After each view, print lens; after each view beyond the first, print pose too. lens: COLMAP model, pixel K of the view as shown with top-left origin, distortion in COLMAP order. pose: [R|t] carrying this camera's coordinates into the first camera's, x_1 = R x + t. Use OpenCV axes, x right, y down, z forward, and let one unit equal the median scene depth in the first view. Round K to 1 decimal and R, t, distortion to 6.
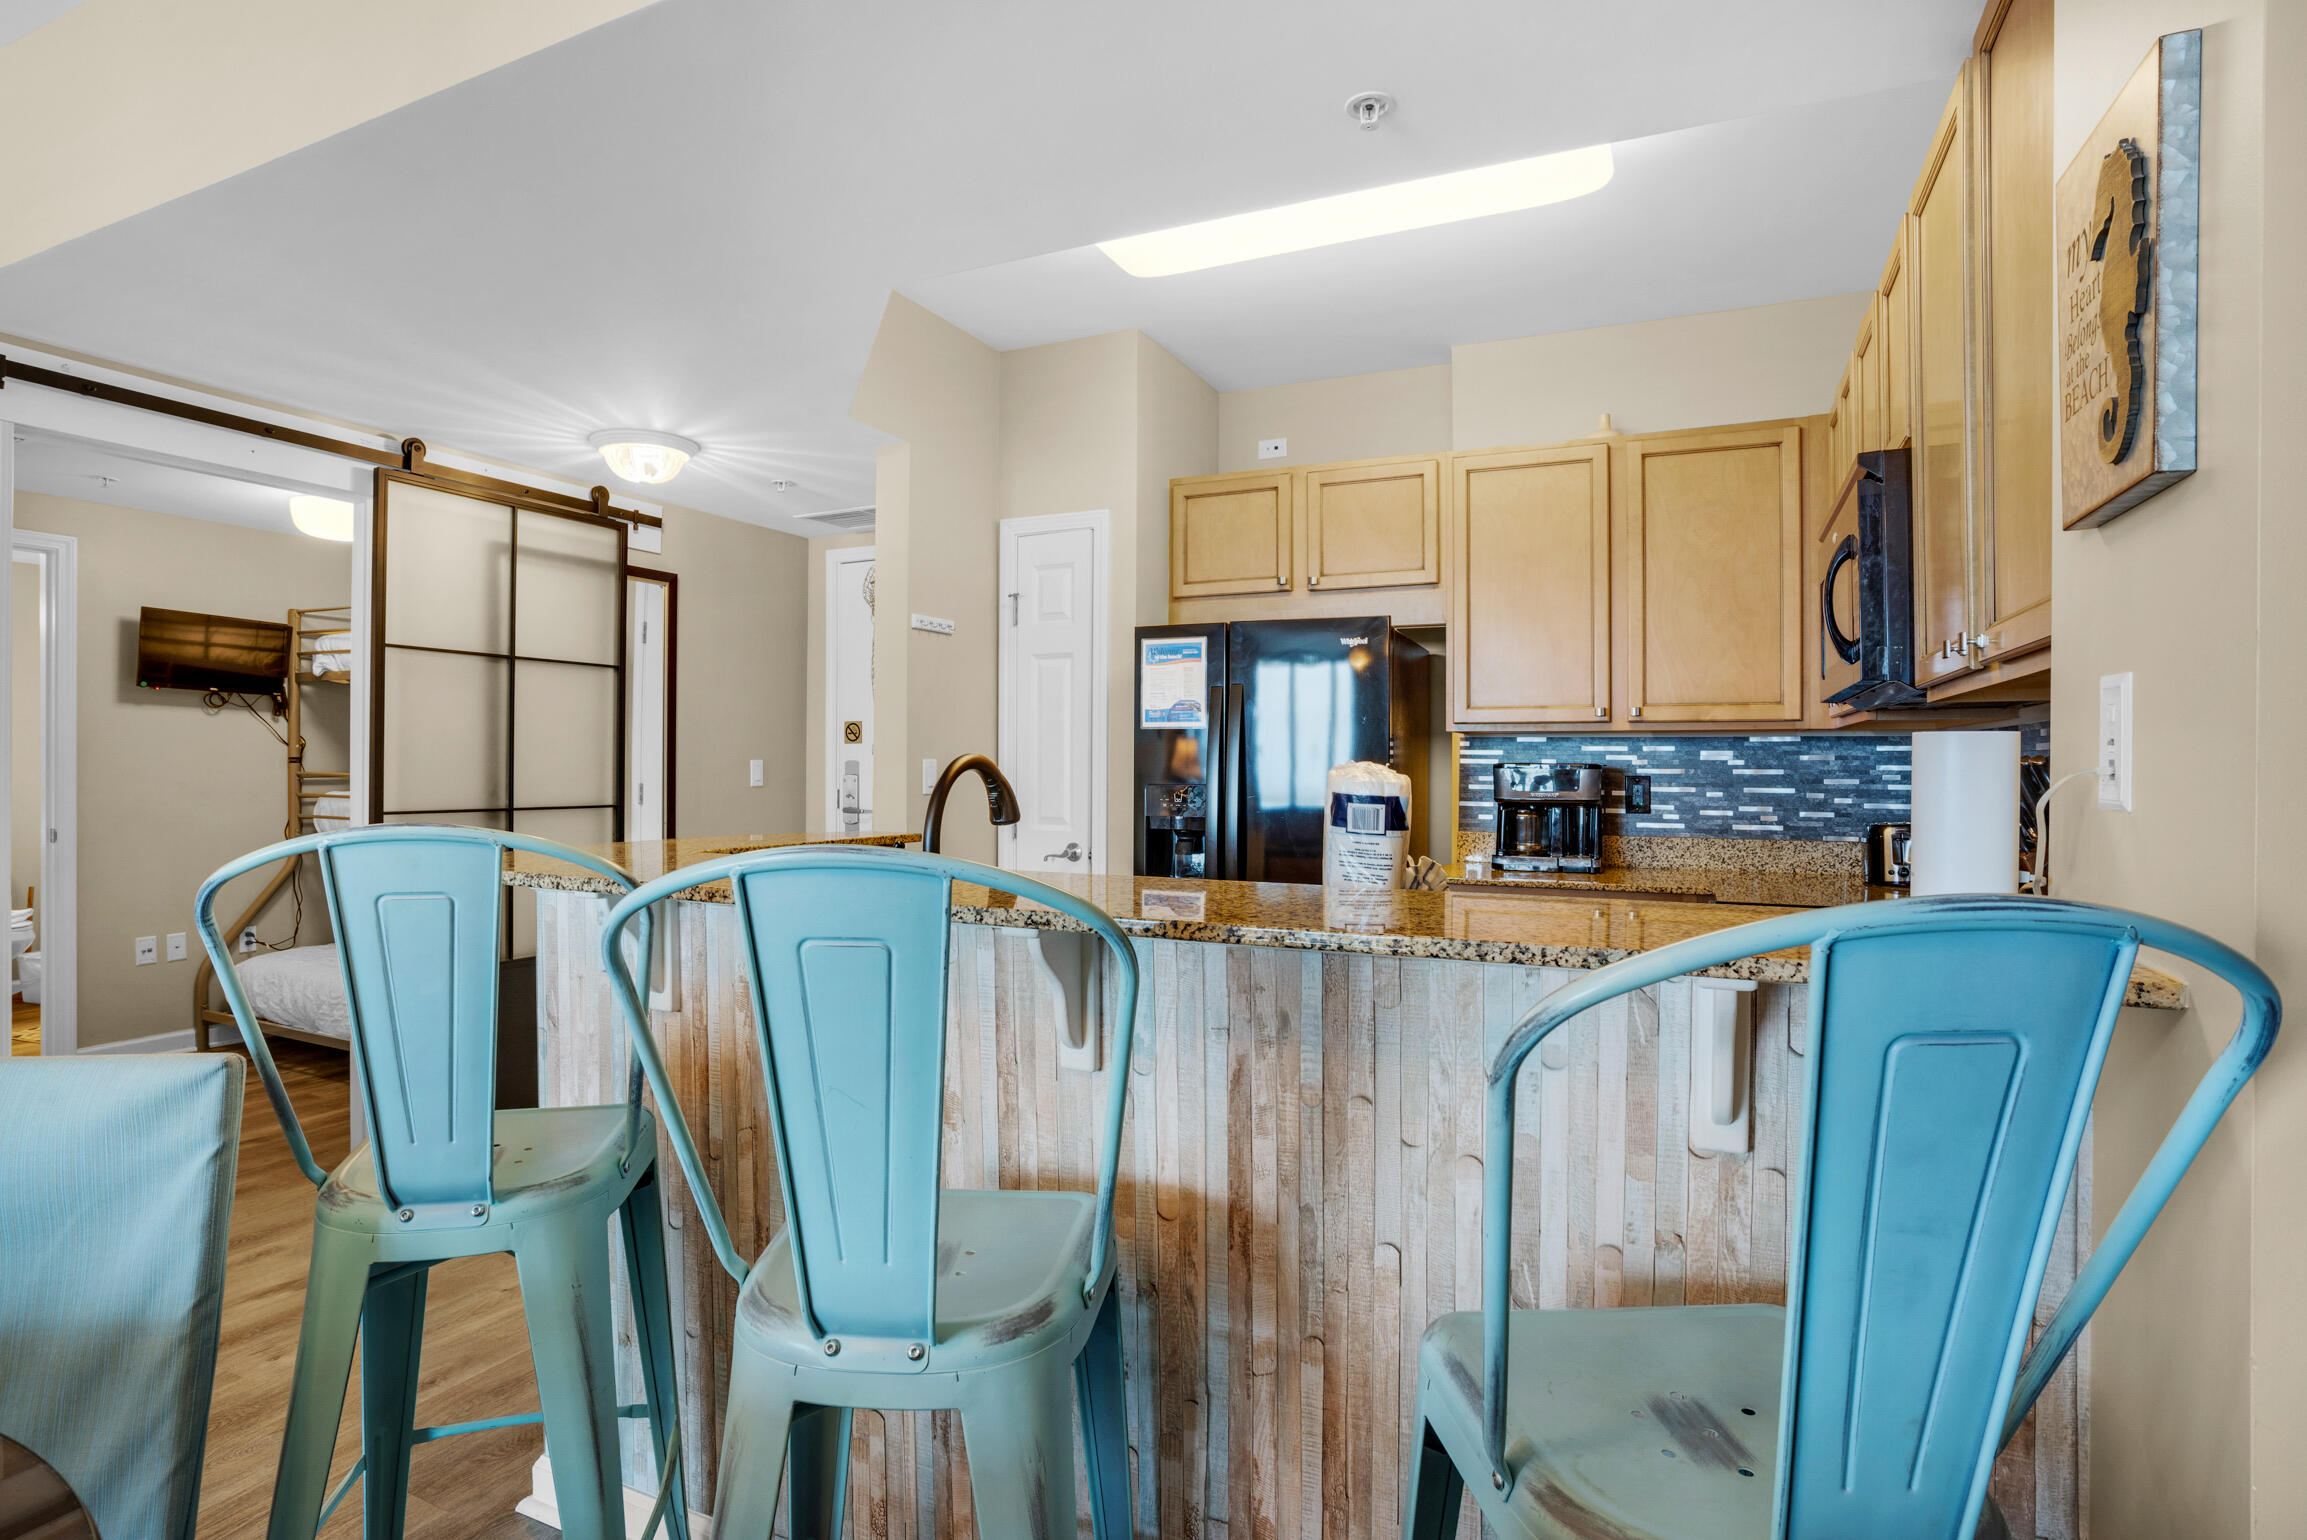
lens RADIAL K [[1169.8, 0, 1153.5], [0, 1169.8, 770.0], [0, 0, 1]] dist [-0.079986, 0.041172]
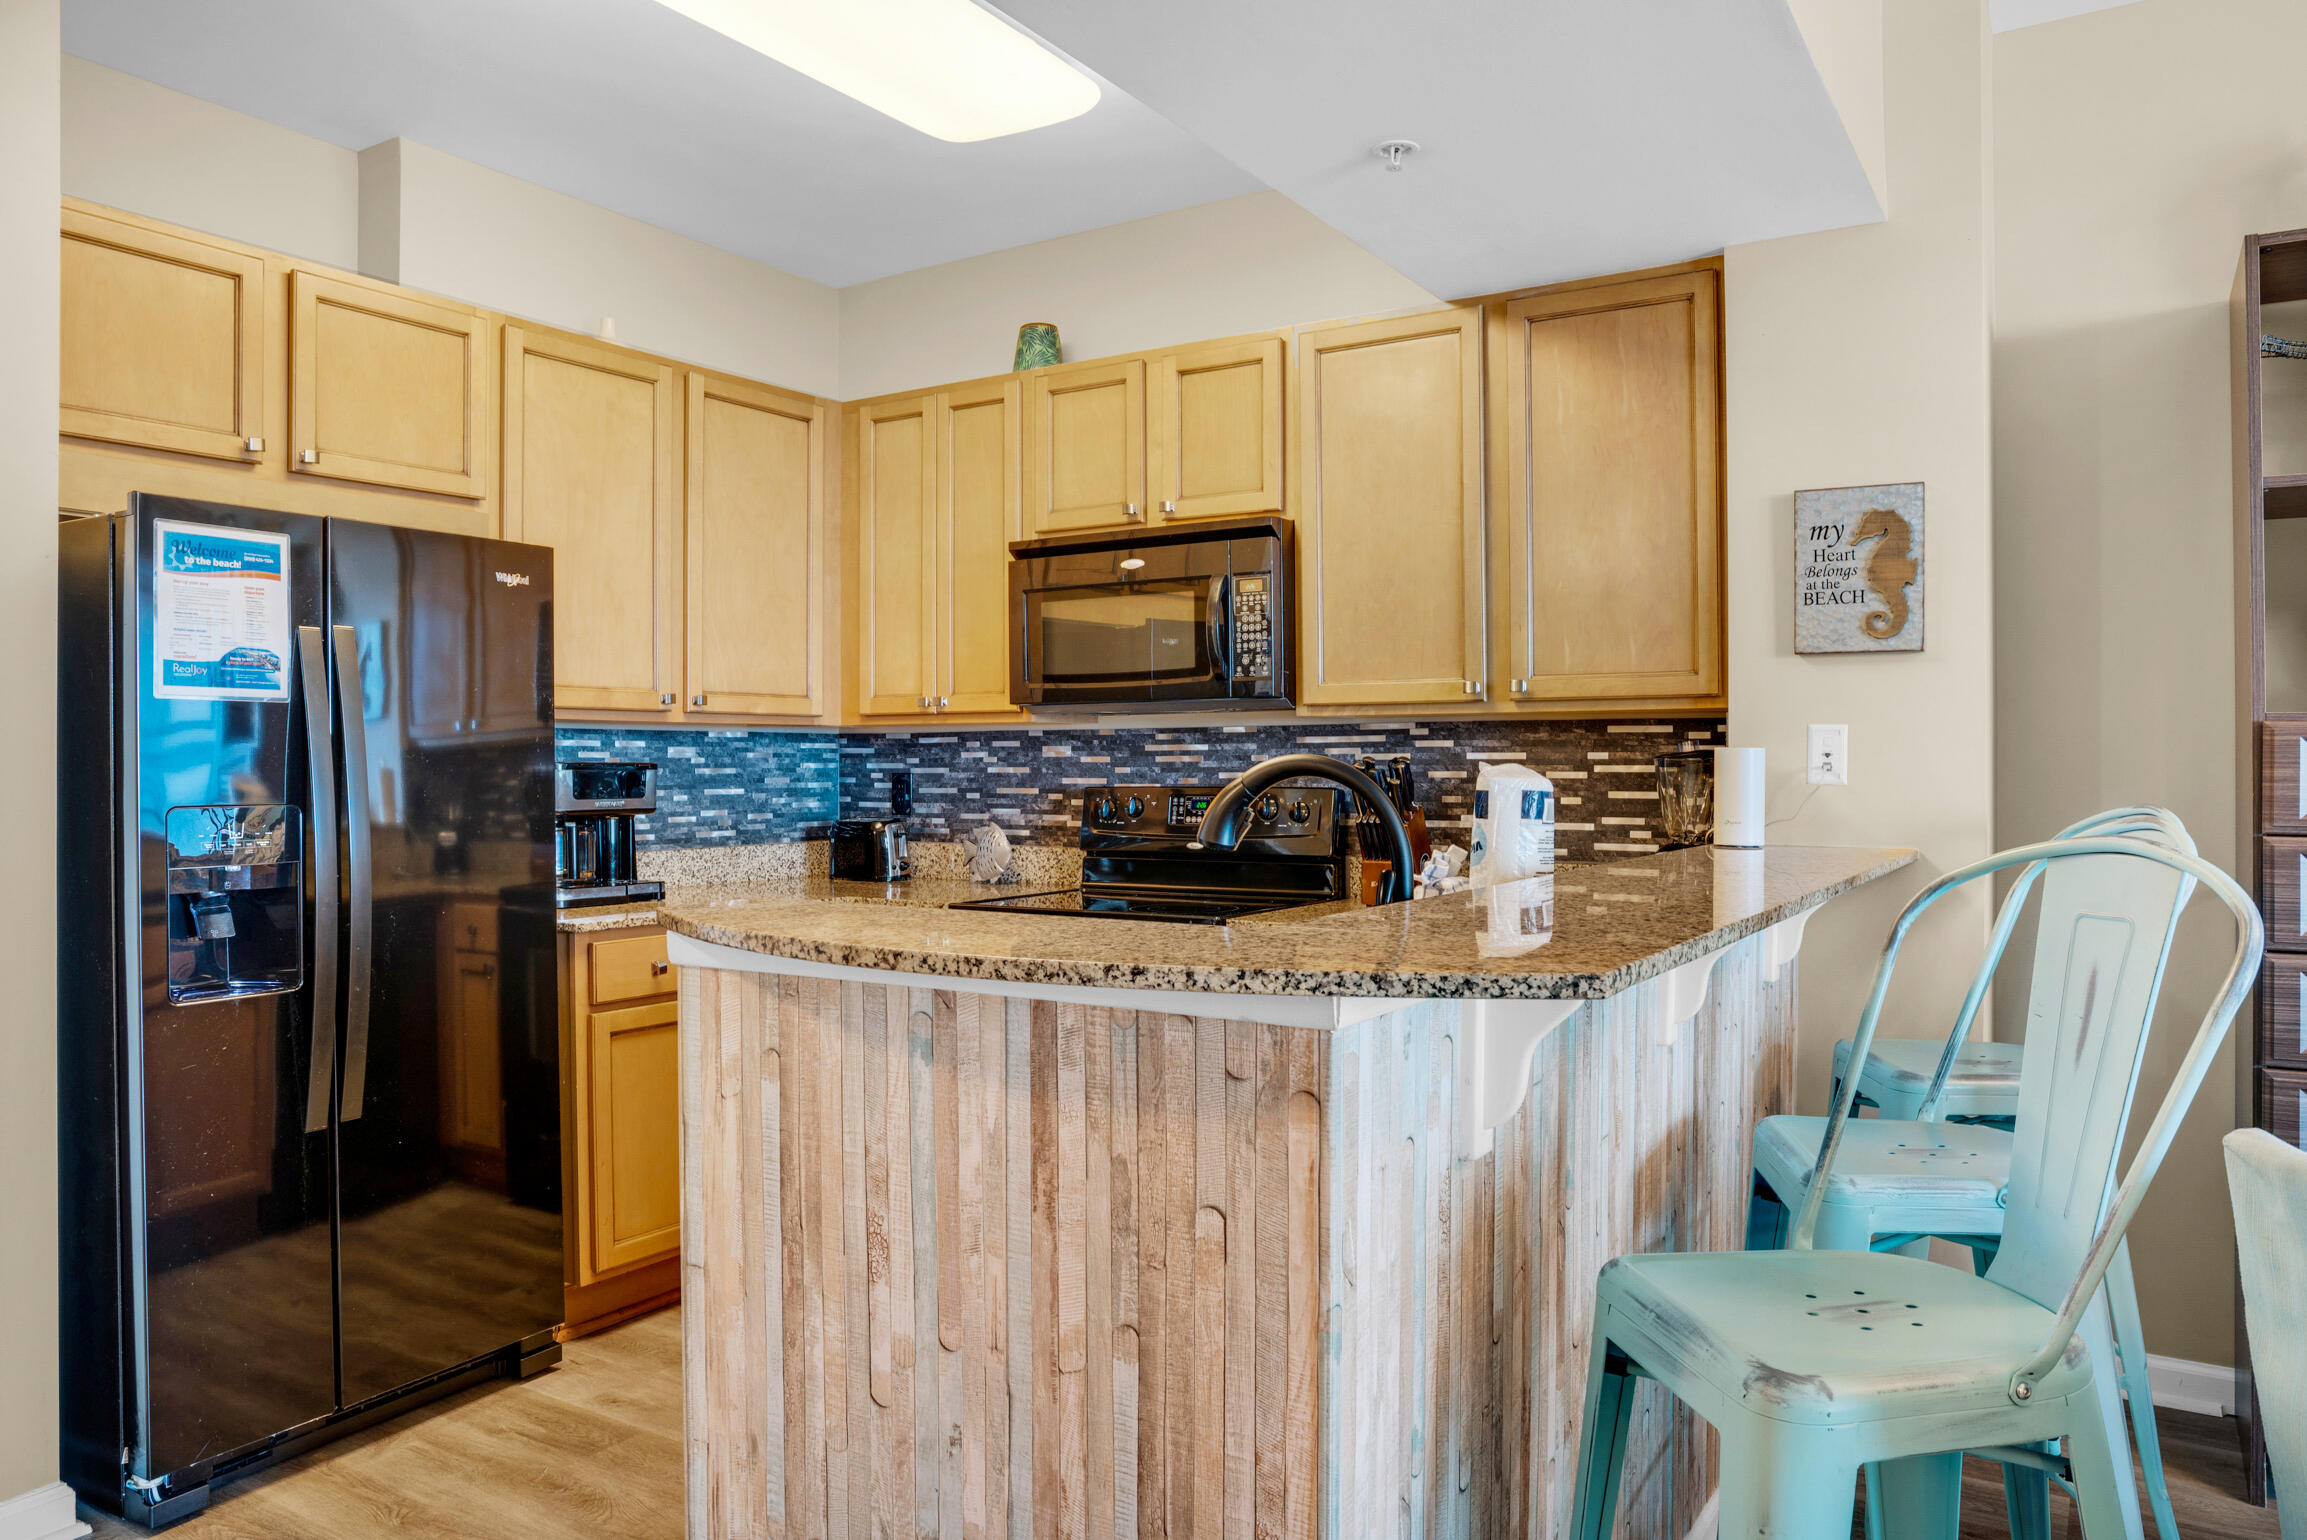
lens RADIAL K [[1555.2, 0, 1153.5], [0, 1555.2, 770.0], [0, 0, 1]] dist [-0.072494, -0.000224]
pose [[0.113462, -0.009967, 0.993492, -0.620098], [0.005286, 0.999942, 0.009428, -0.008660], [-0.993528, 0.004182, 0.113508, 0.525436]]
